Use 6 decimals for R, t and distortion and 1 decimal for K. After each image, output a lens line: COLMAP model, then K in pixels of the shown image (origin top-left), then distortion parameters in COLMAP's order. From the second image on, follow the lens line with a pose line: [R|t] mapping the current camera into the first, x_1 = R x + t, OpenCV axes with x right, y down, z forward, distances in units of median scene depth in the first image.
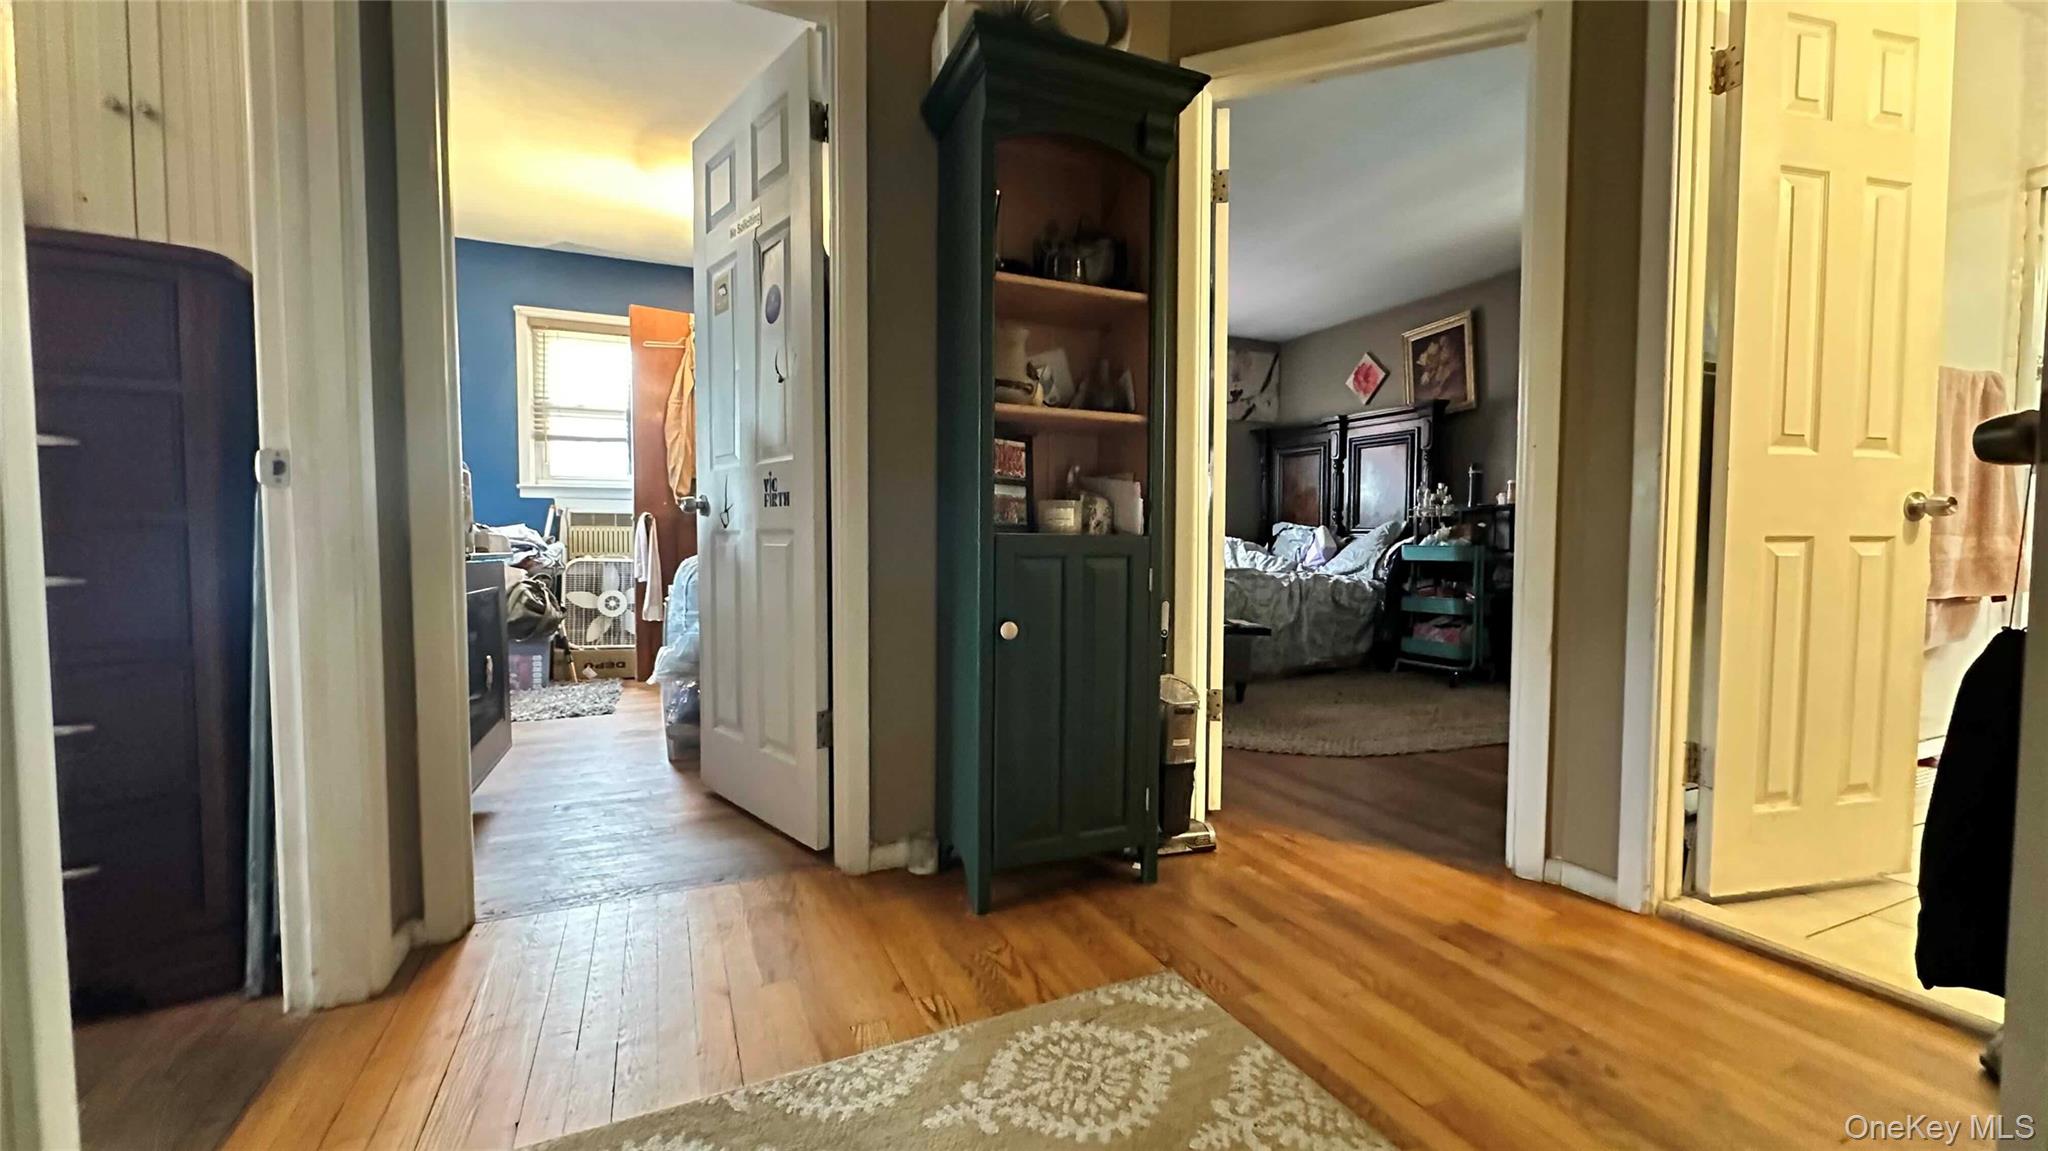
lens RADIAL K [[816.9, 0, 1019.6], [0, 816.9, 575.6], [0, 0, 1]] dist [-0.004628, 0.001389]
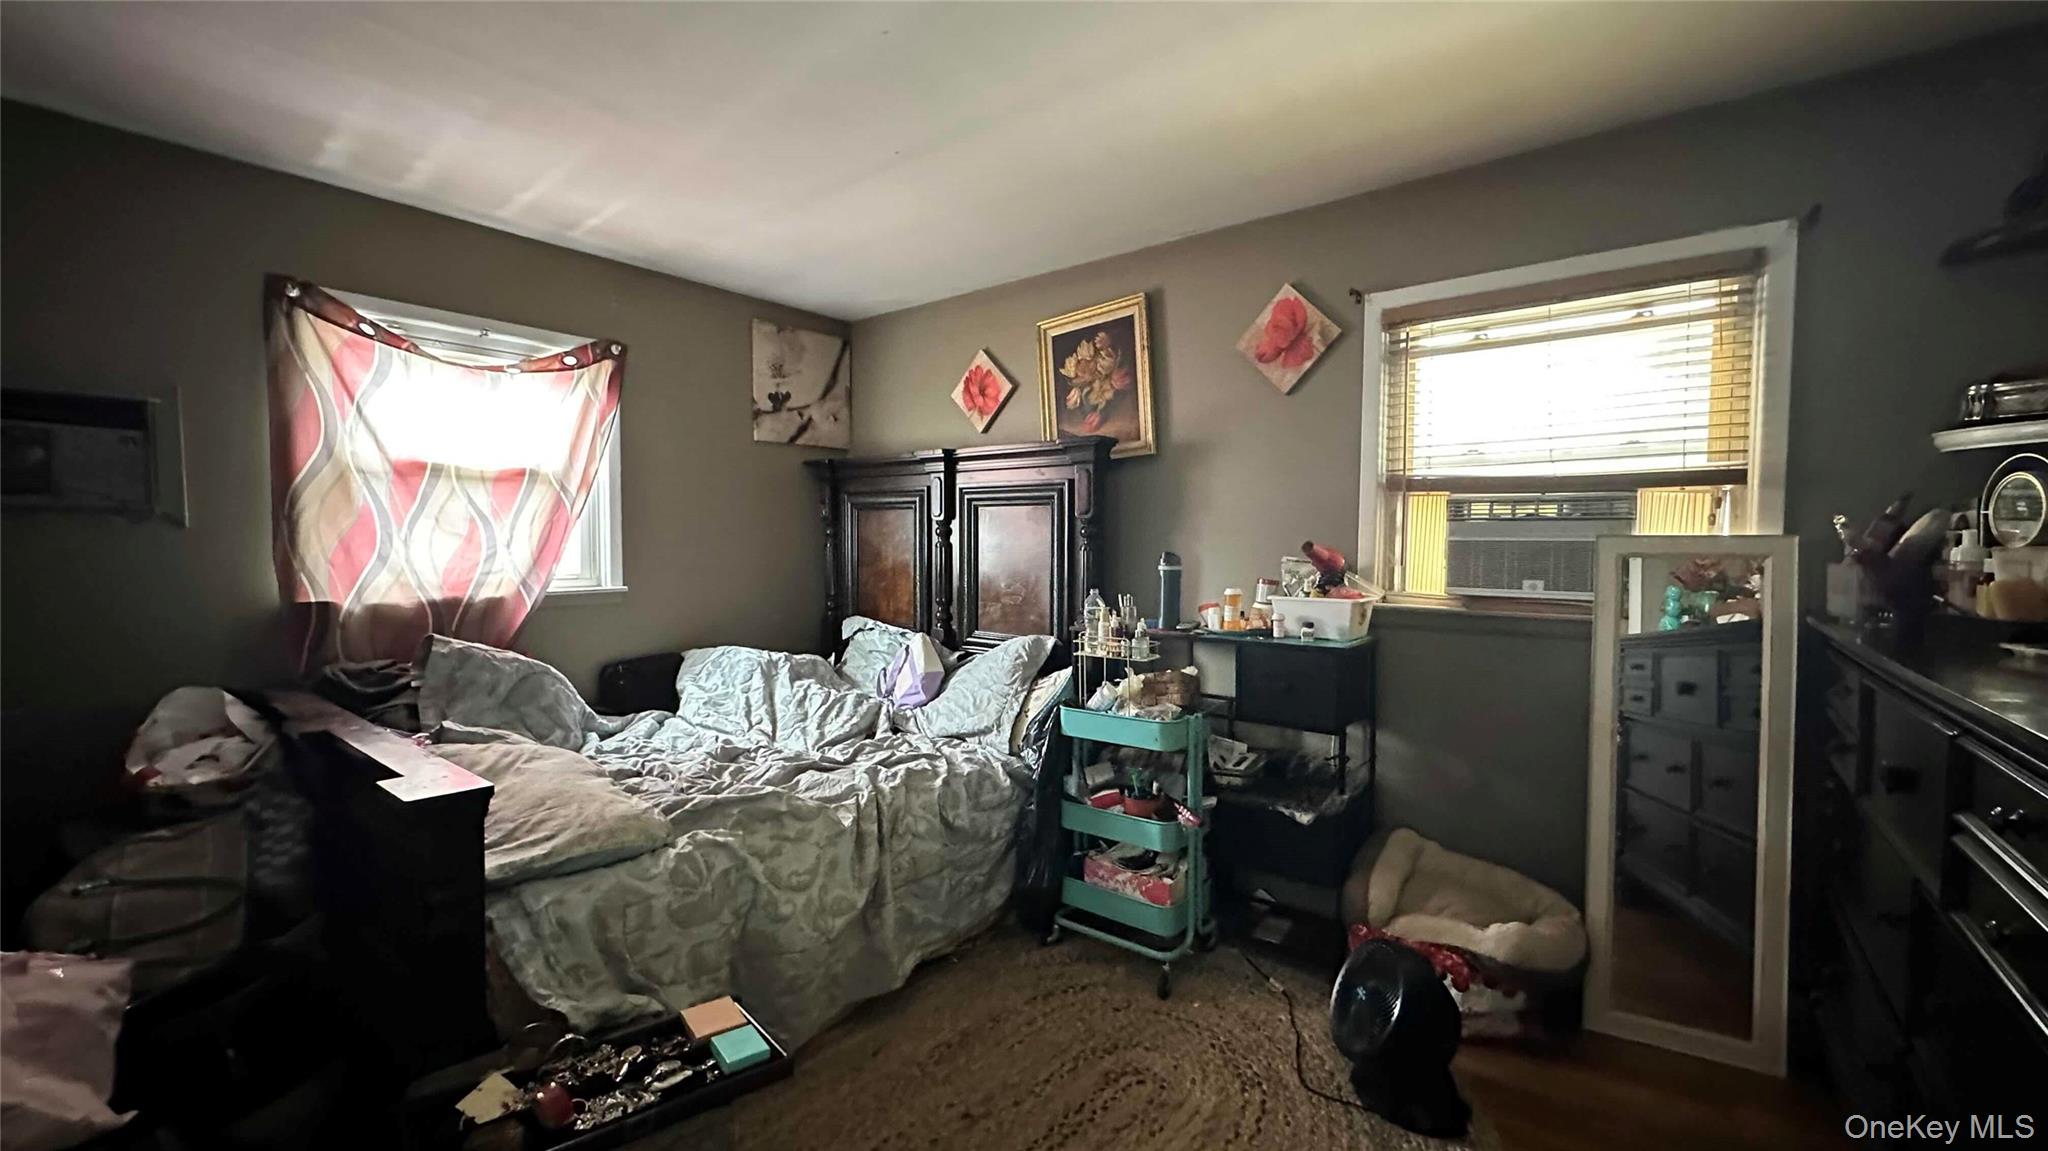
lens RADIAL K [[816.9, 0, 1023.2], [0, 816.9, 575.4], [0, 0, 1]] dist [-0.004628, 0.001389]
pose [[0.886702, -0.018507, 0.461971, 0.169392], [0.020165, 0.999796, 0.001350, -0.105723], [-0.461902, 0.008119, 0.886894, 0.453683]]
